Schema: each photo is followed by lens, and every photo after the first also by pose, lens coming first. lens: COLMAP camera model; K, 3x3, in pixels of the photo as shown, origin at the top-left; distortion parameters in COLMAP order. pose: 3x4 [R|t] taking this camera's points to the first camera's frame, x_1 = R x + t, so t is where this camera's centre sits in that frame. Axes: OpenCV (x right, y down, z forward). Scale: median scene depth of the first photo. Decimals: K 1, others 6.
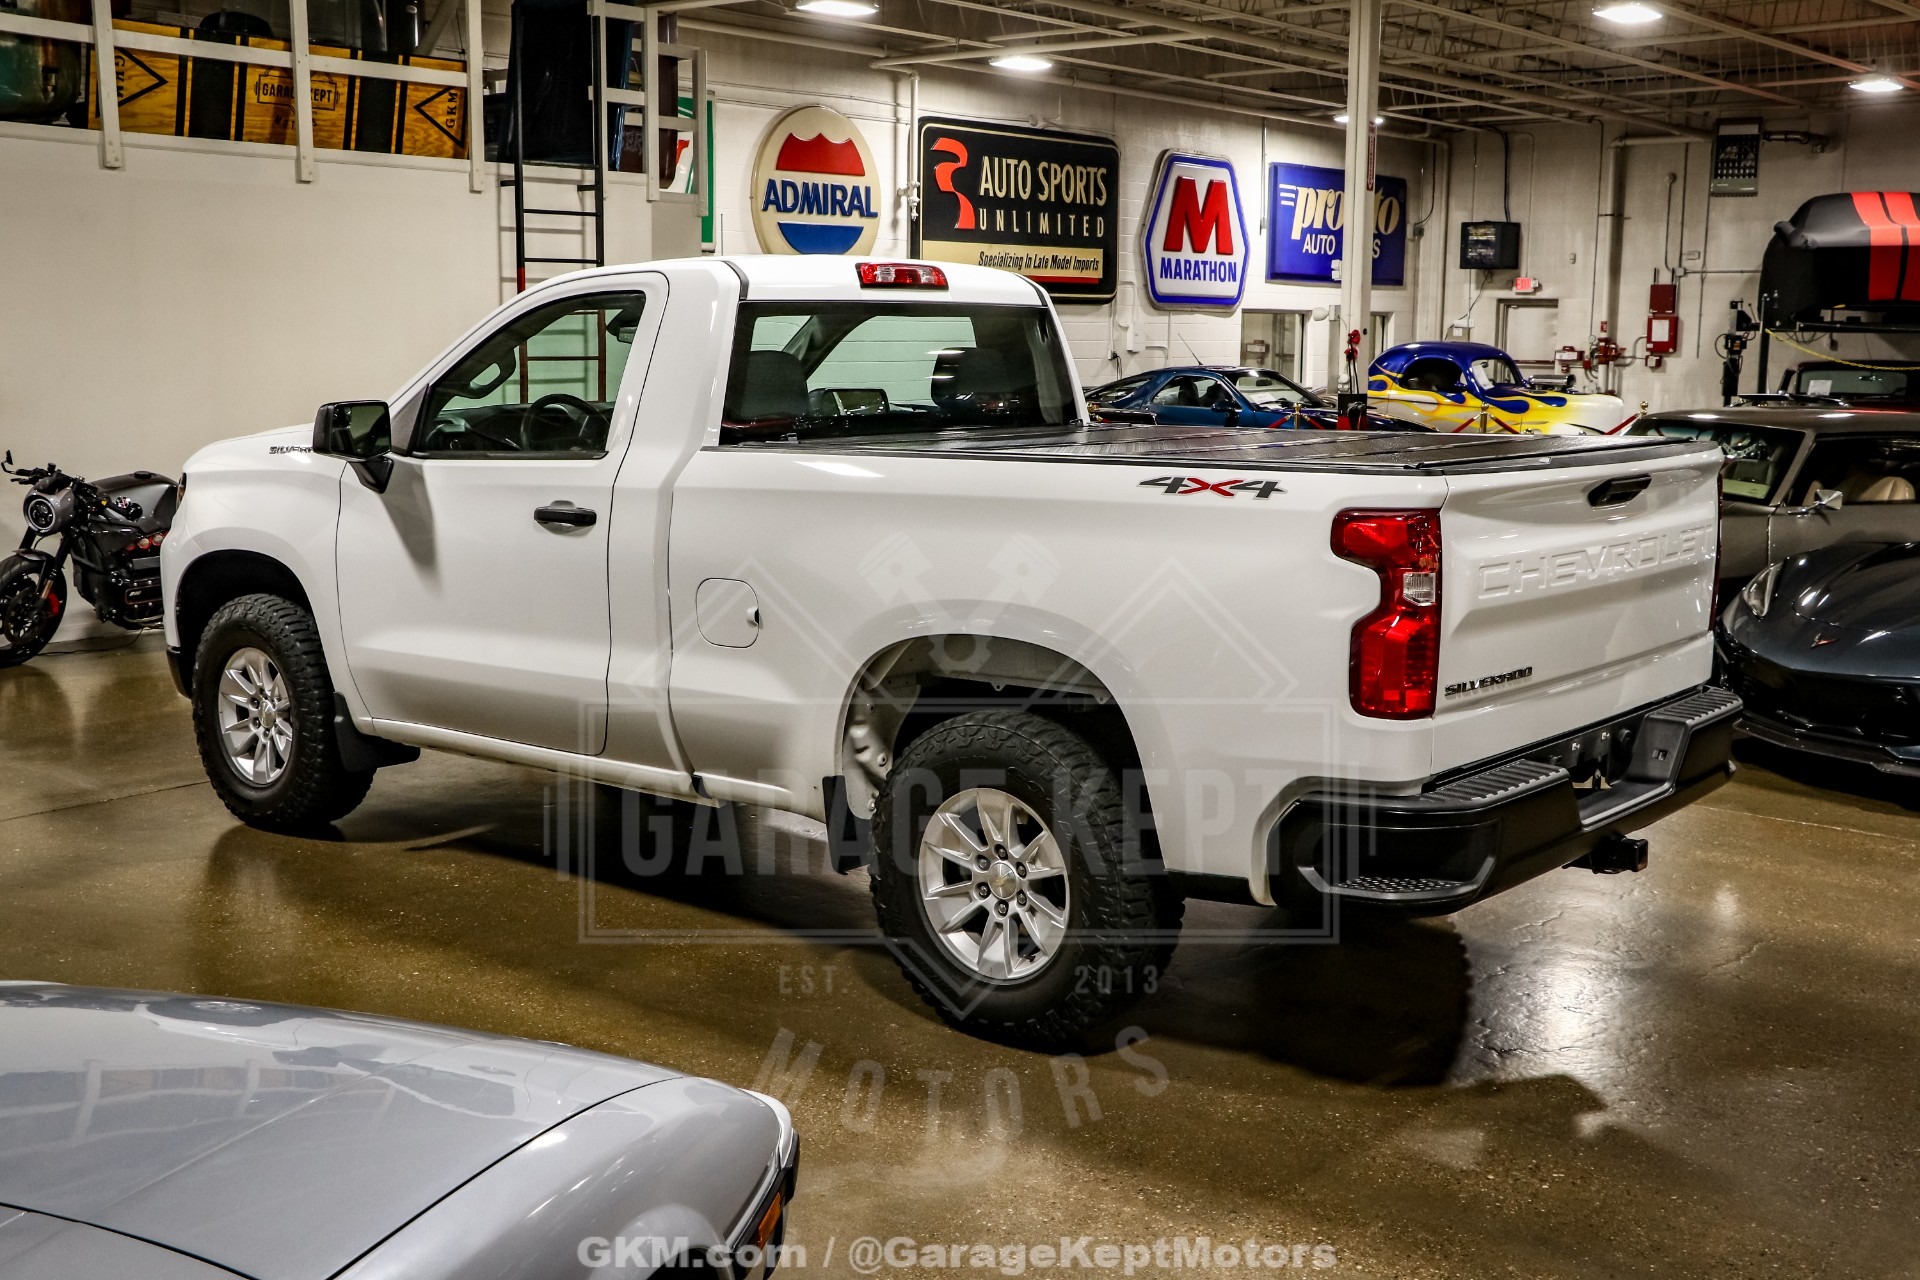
lens RADIAL K [[2092.3, 0, 966.6], [0, 2092.3, 642.0], [0, 0, 1]] dist [-0.101943, 0.352080]
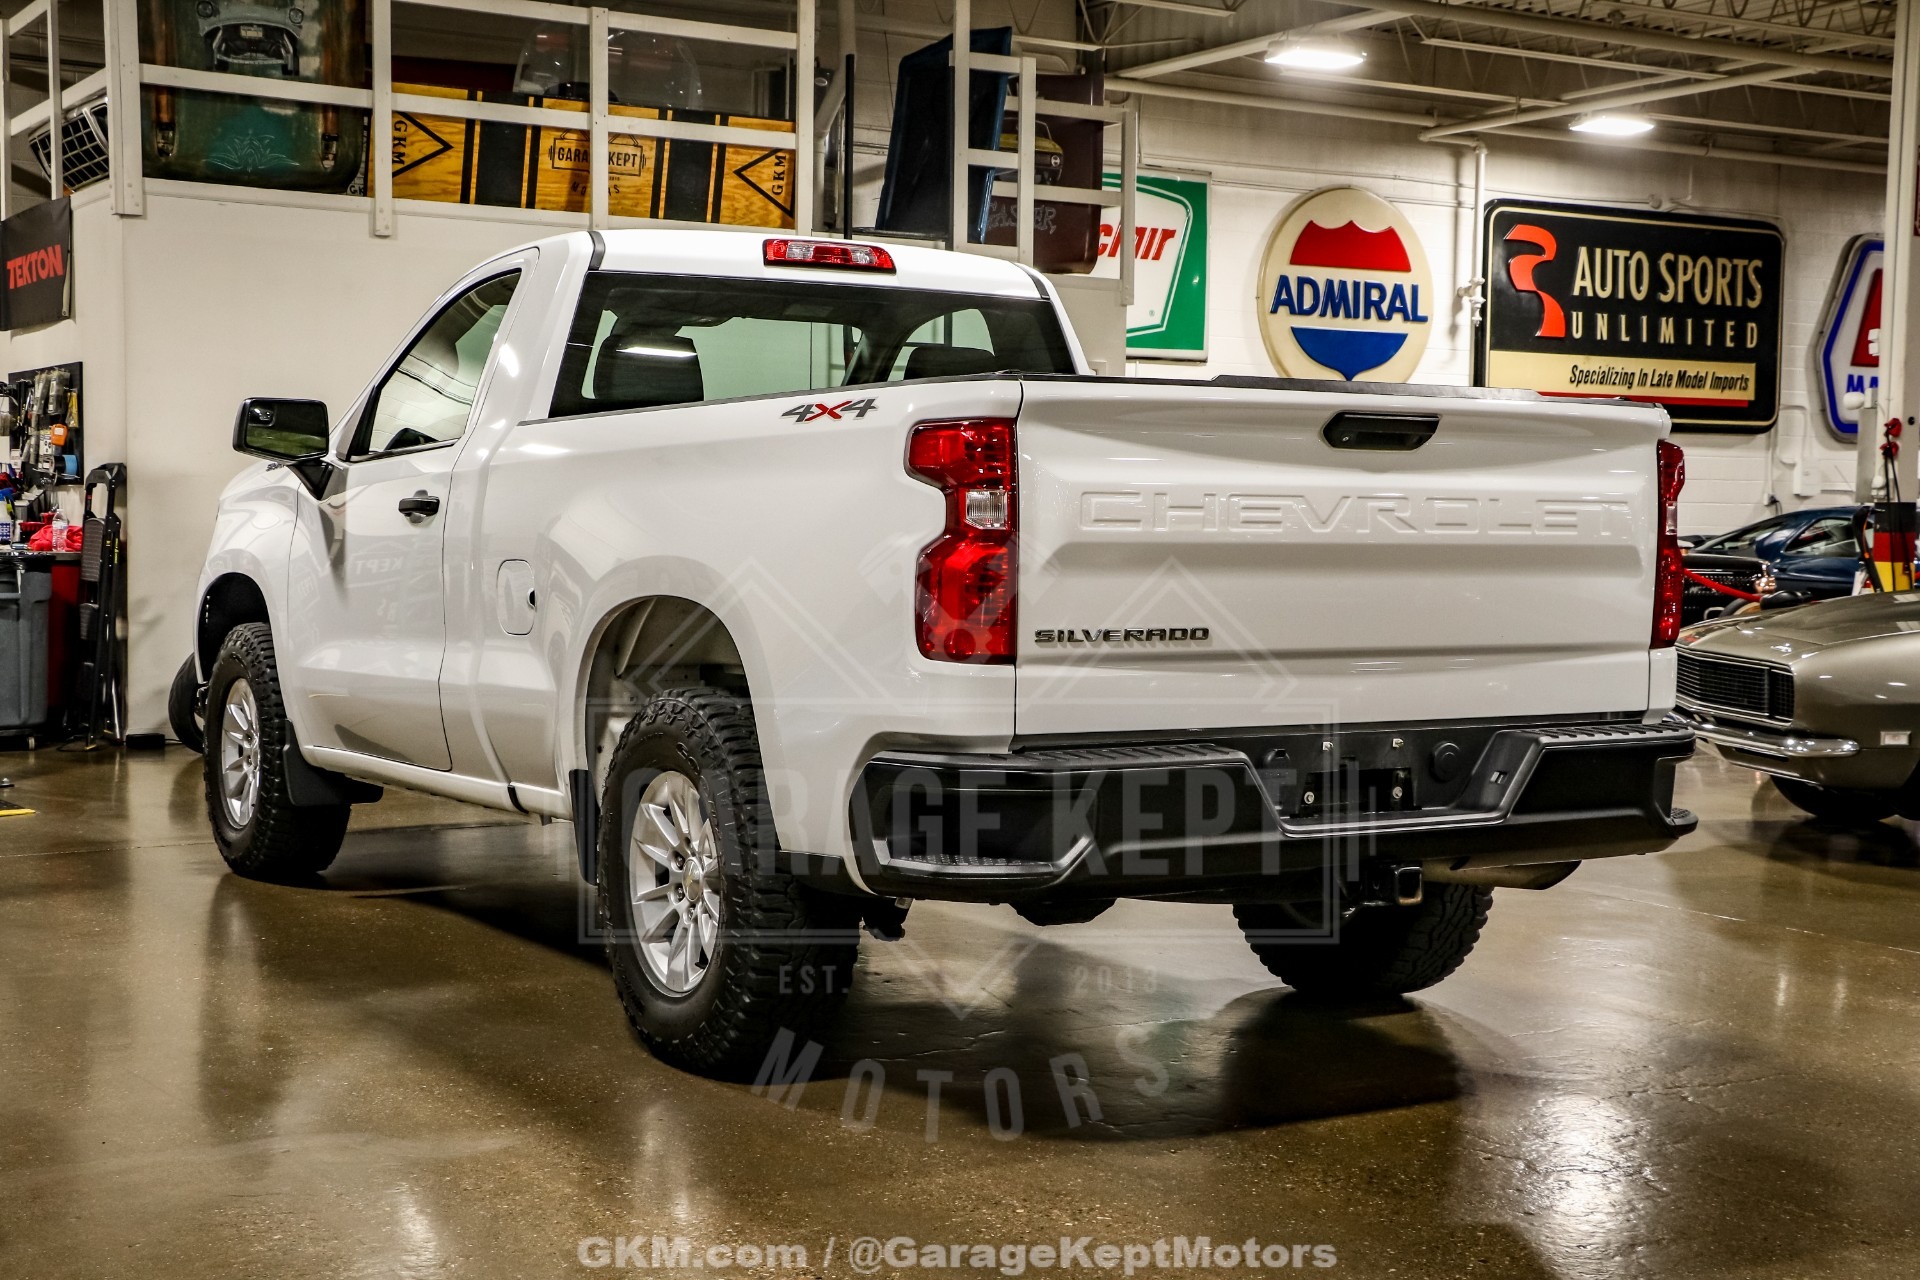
lens RADIAL K [[2597.1, 0, 960.0], [0, 2597.1, 640.0], [0, 0, 1]] dist [-0.001159, 0.456786]
pose [[0.945162, 0.020270, -0.325971, 0.124863], [-0.054641, 0.993819, -0.096634, 0.029497], [0.321997, 0.109146, 0.940428, -0.001053]]
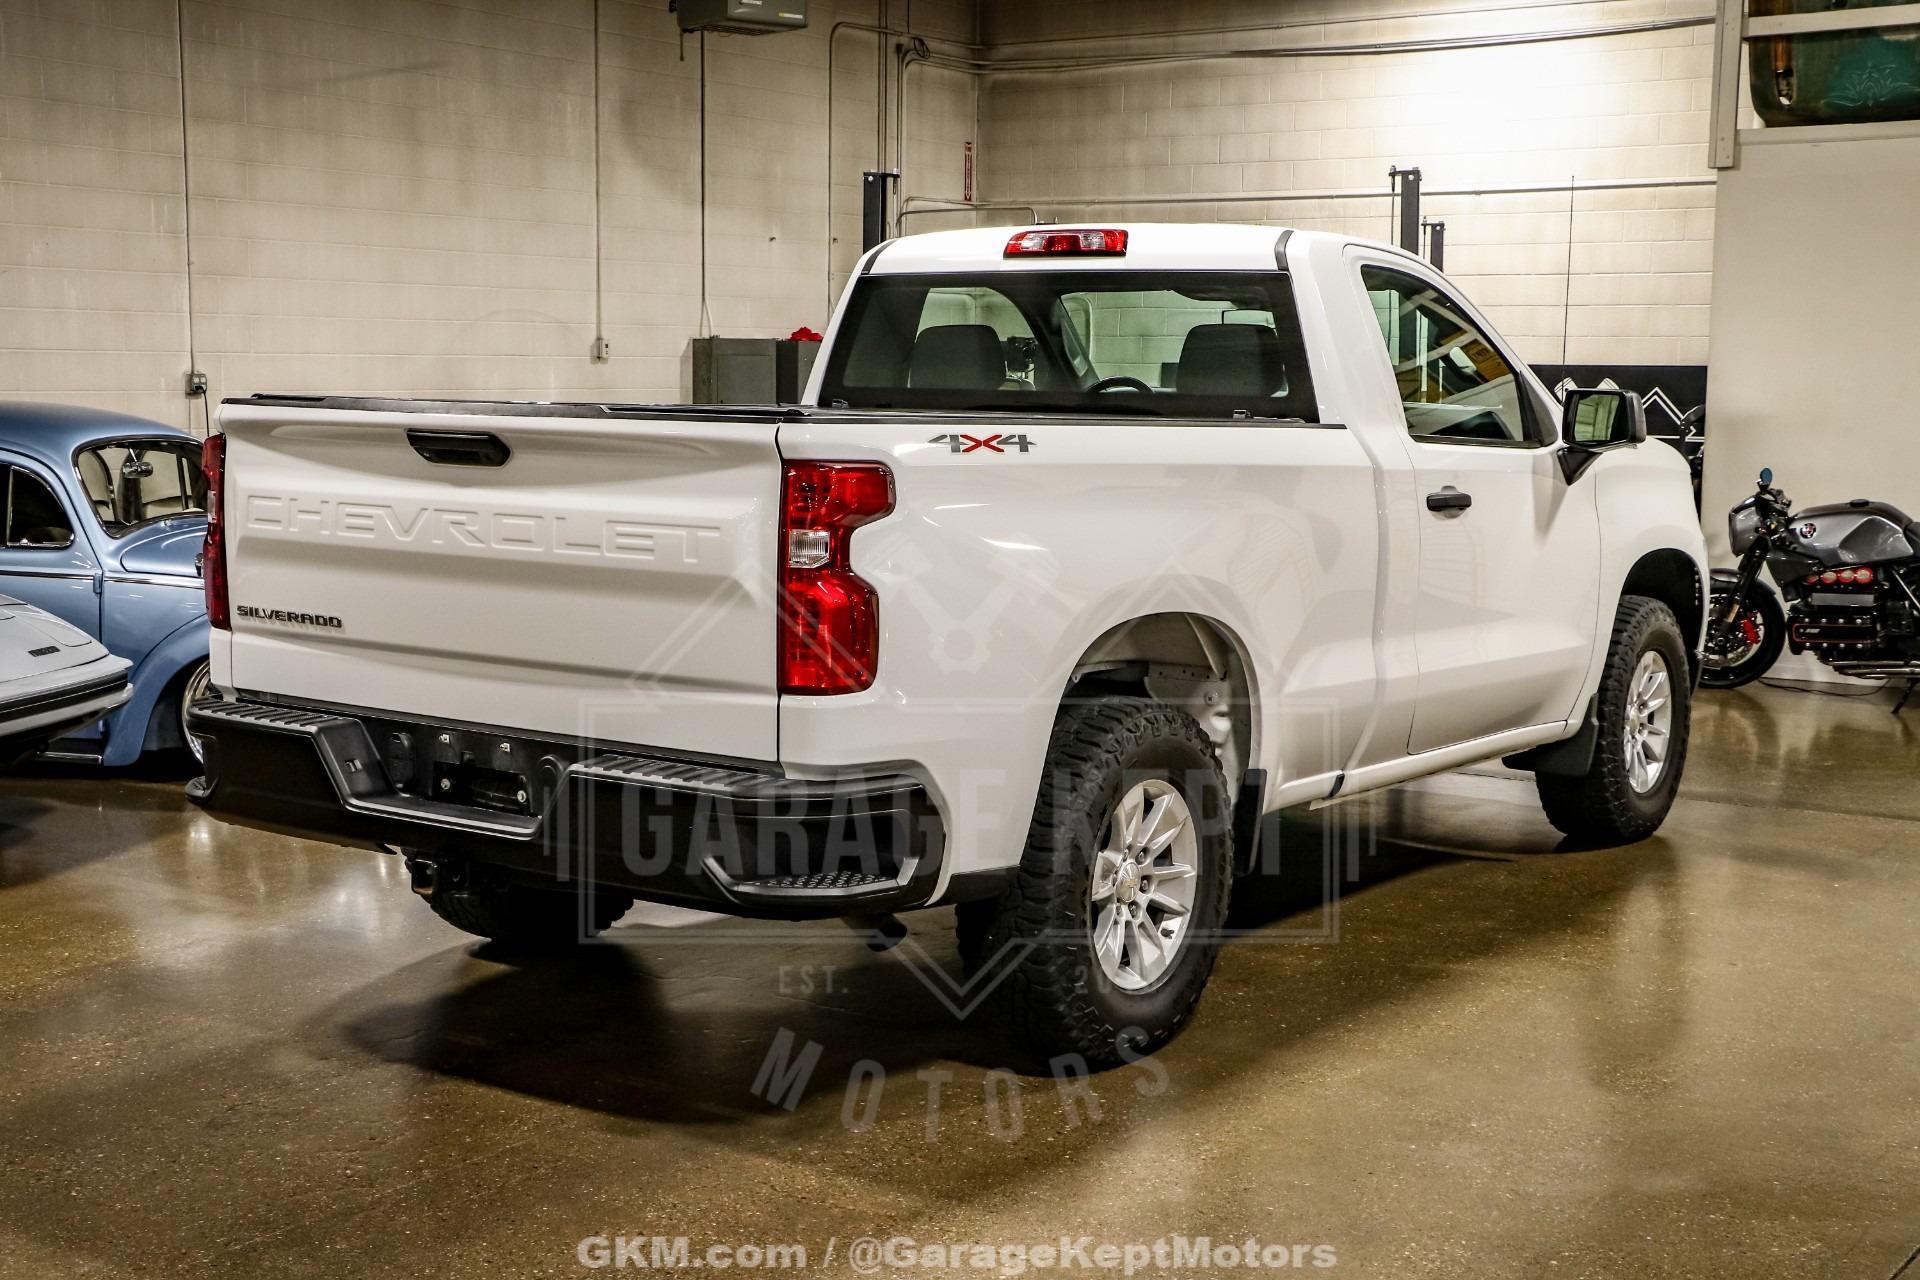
lens RADIAL K [[2456.8, 0, 960.0], [0, 2456.8, 640.0], [0, 0, 1]] dist [-0.029255, 0.444965]
pose [[0.079382, 0.107492, -0.991032, 0.341240], [-0.163774, 0.982066, 0.093401, -0.031424], [0.983299, 0.154891, 0.095562, 0.284102]]
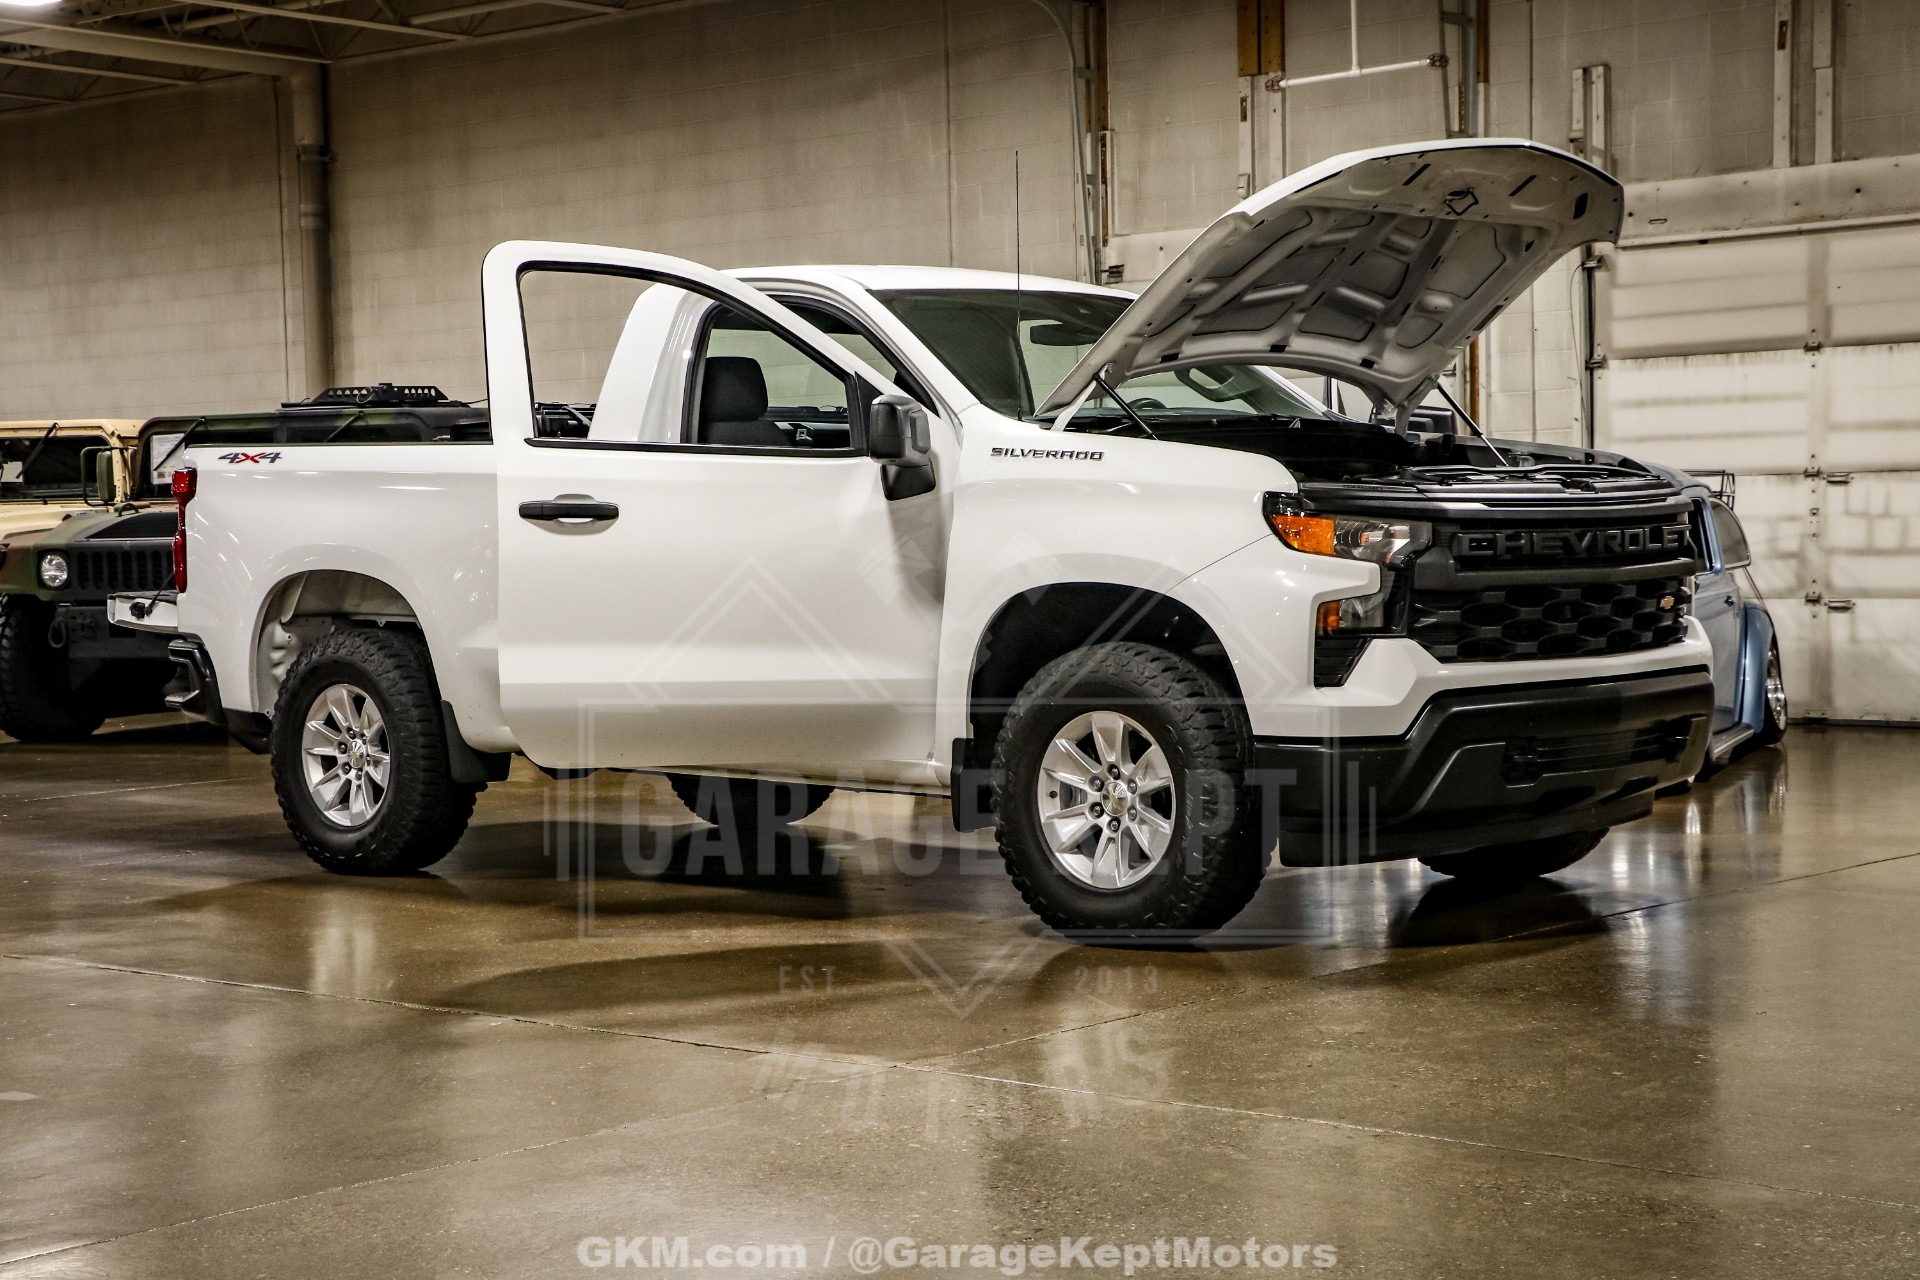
lens RADIAL K [[3212.1, 0, 960.0], [0, 3212.1, 640.0], [0, 0, 1]] dist [0.170824, 0.272364]
pose [[-0.999115, 0.010658, 0.040691, -0.058446], [0.018287, 0.981222, 0.192011, -0.103361], [-0.037880, 0.192585, -0.980549, 0.864260]]
